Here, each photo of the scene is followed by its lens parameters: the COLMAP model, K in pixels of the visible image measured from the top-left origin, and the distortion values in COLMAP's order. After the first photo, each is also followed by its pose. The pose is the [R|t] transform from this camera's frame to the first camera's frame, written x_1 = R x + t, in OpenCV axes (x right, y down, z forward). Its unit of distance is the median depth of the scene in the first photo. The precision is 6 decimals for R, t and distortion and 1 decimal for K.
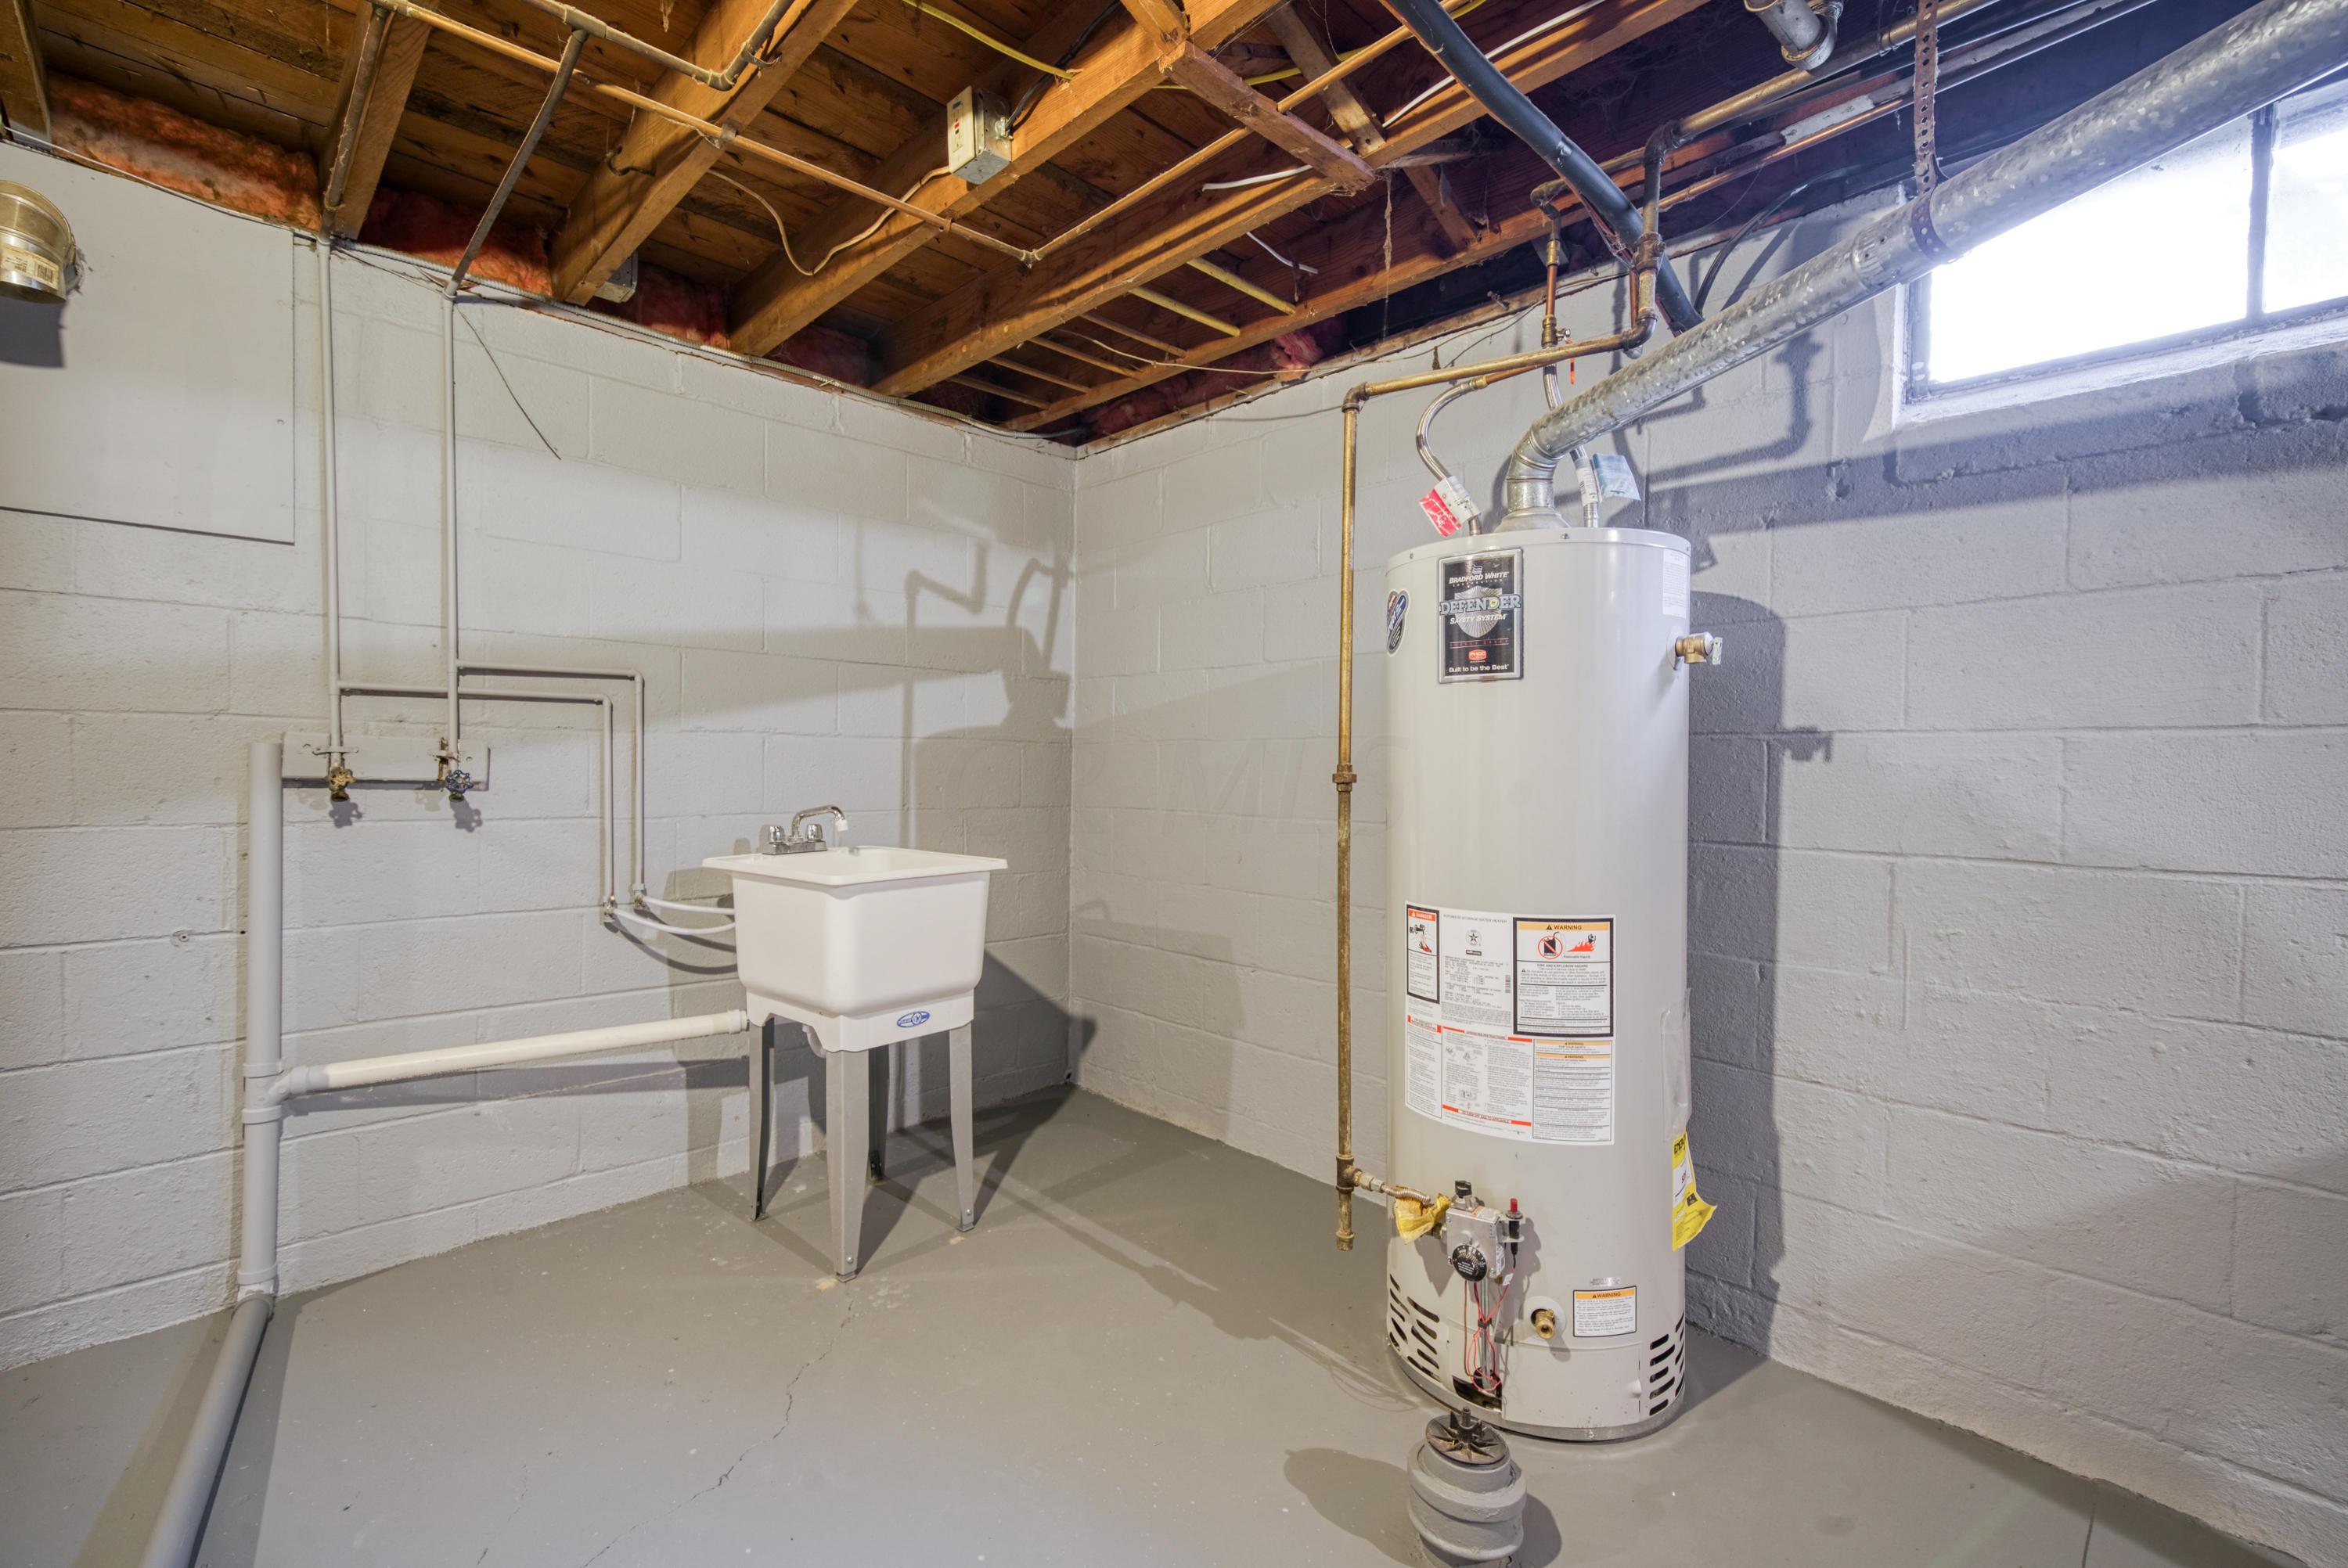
lens RADIAL K [[1026.2, 0, 1178.1], [0, 1026.2, 779.9], [0, 0, 1]] dist [0.005154, 0.001322]
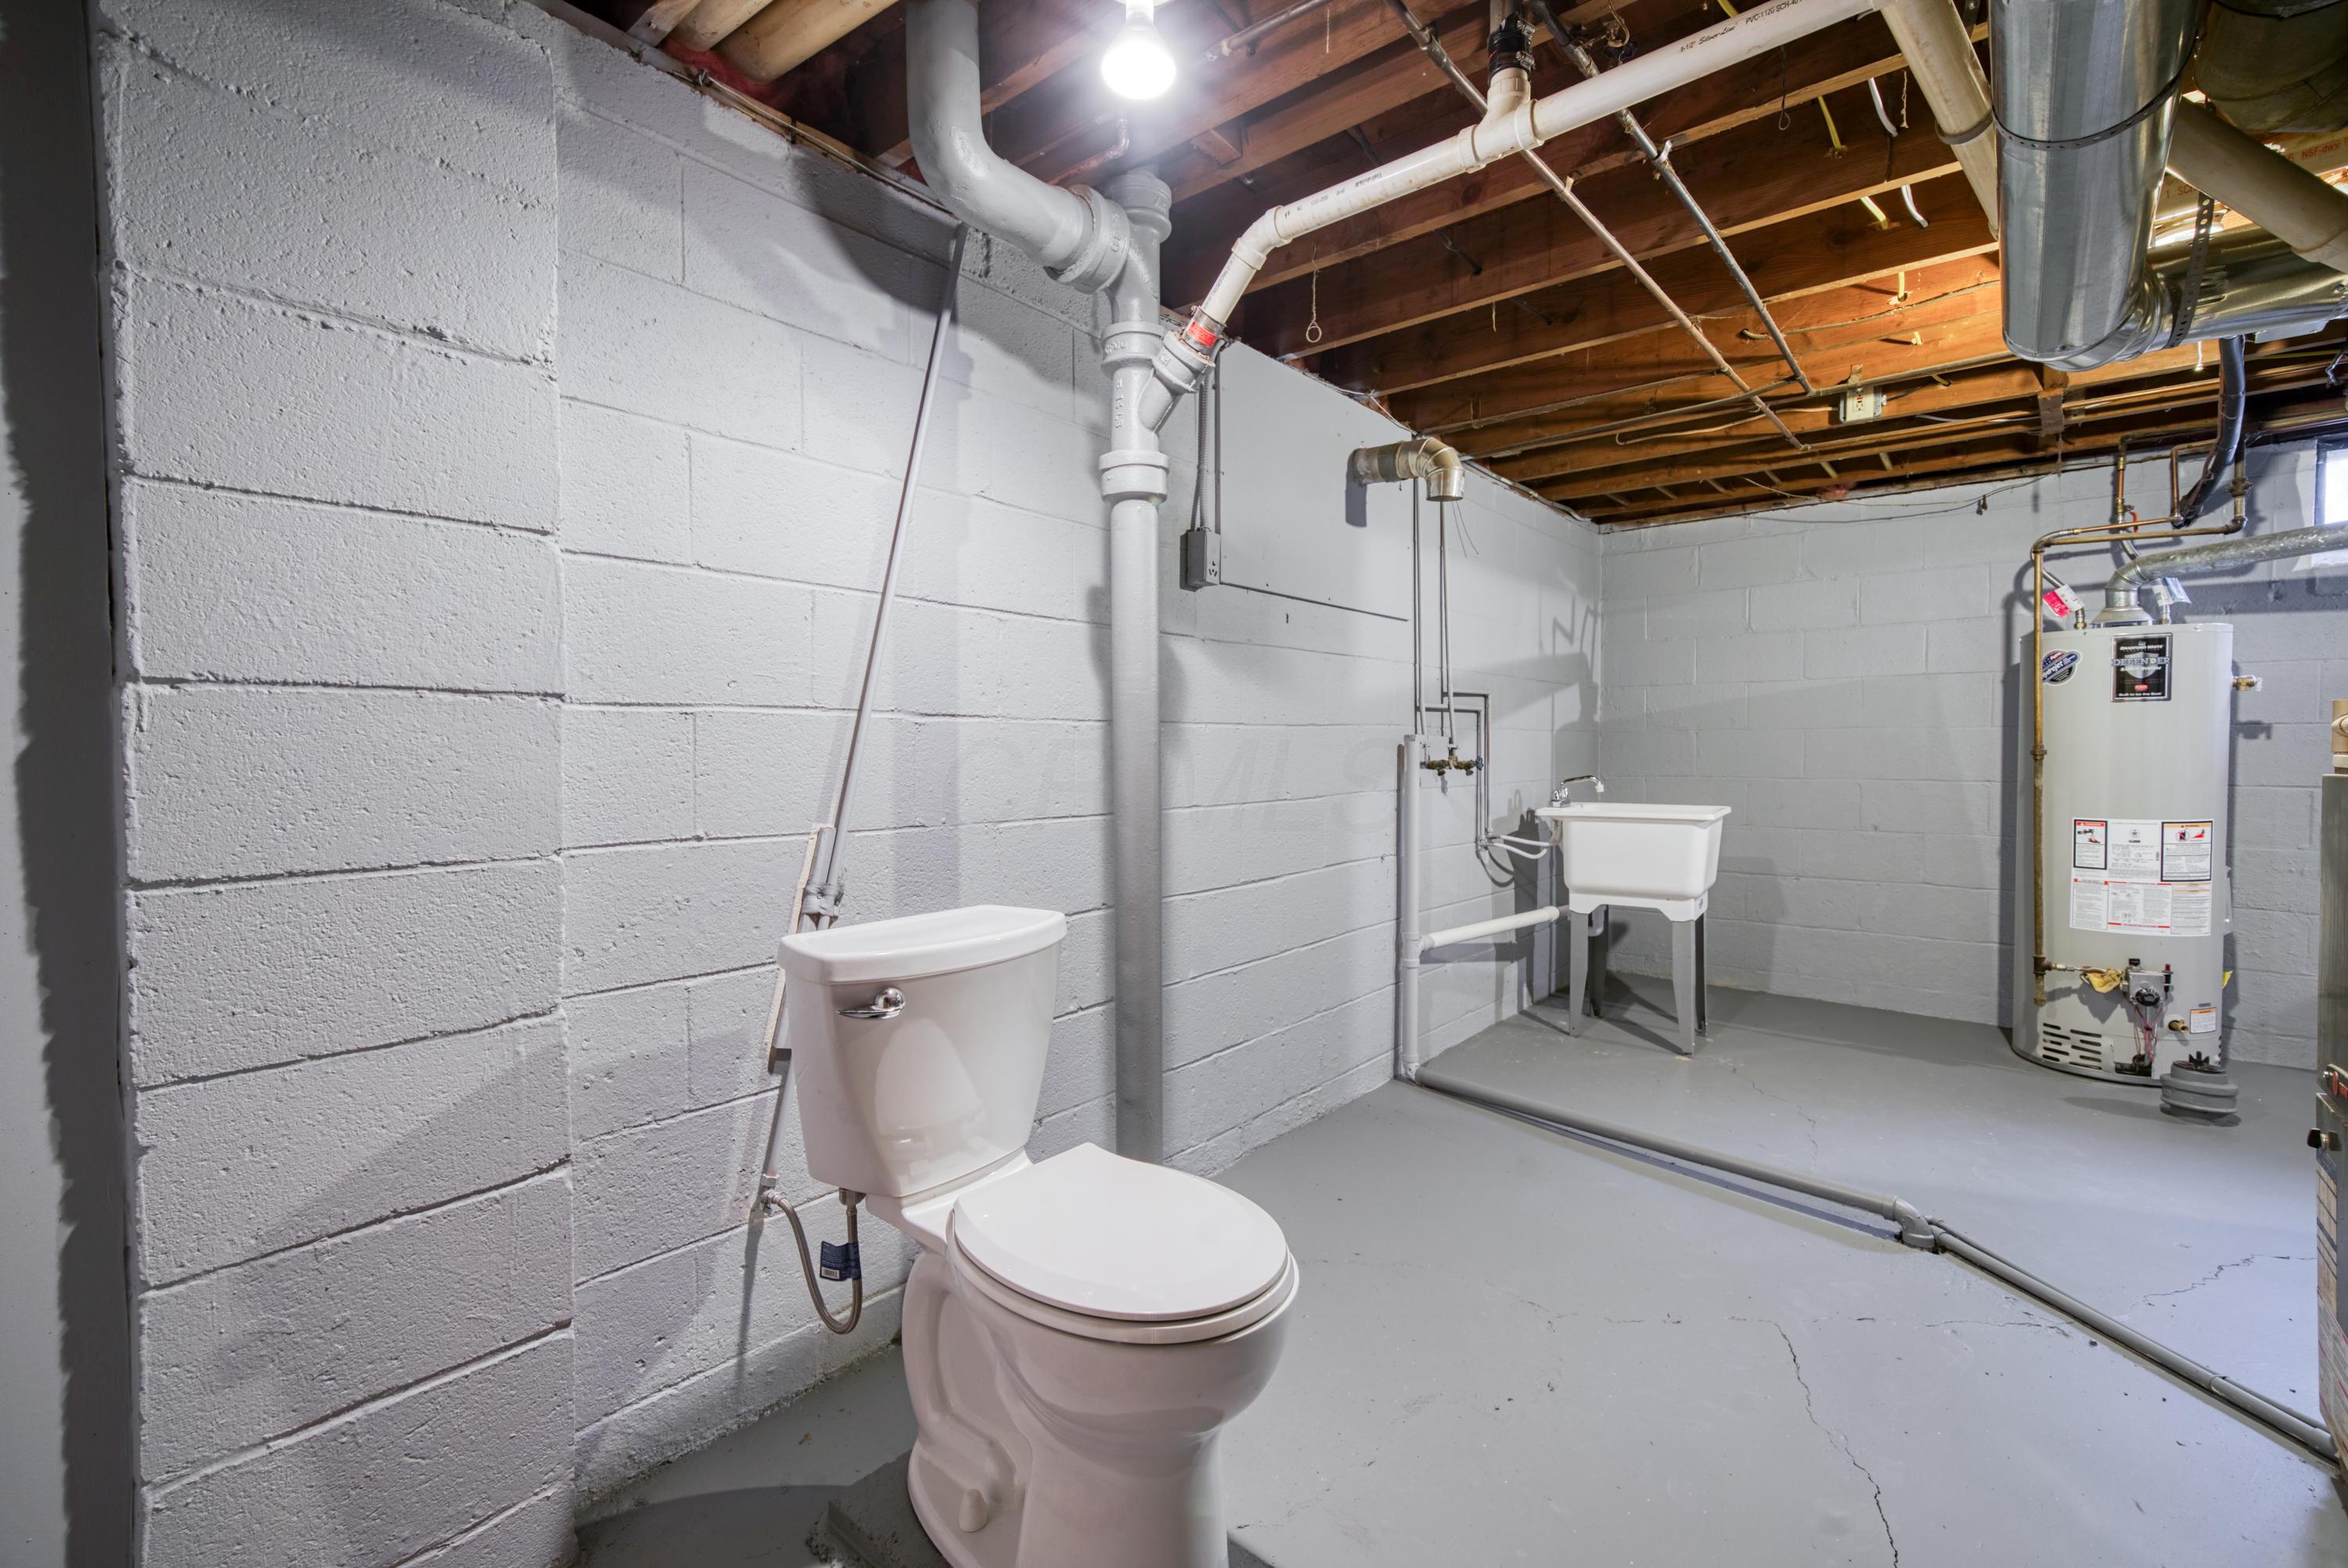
lens RADIAL K [[1026.2, 0, 1170.5], [0, 1026.2, 774.9], [0, 0, 1]] dist [0.005154, 0.001322]
pose [[0.994149, -0.018621, 0.106400, -1.695484], [0.016952, 0.999719, 0.016563, -0.019404], [-0.106679, -0.014662, 0.994185, -0.725751]]
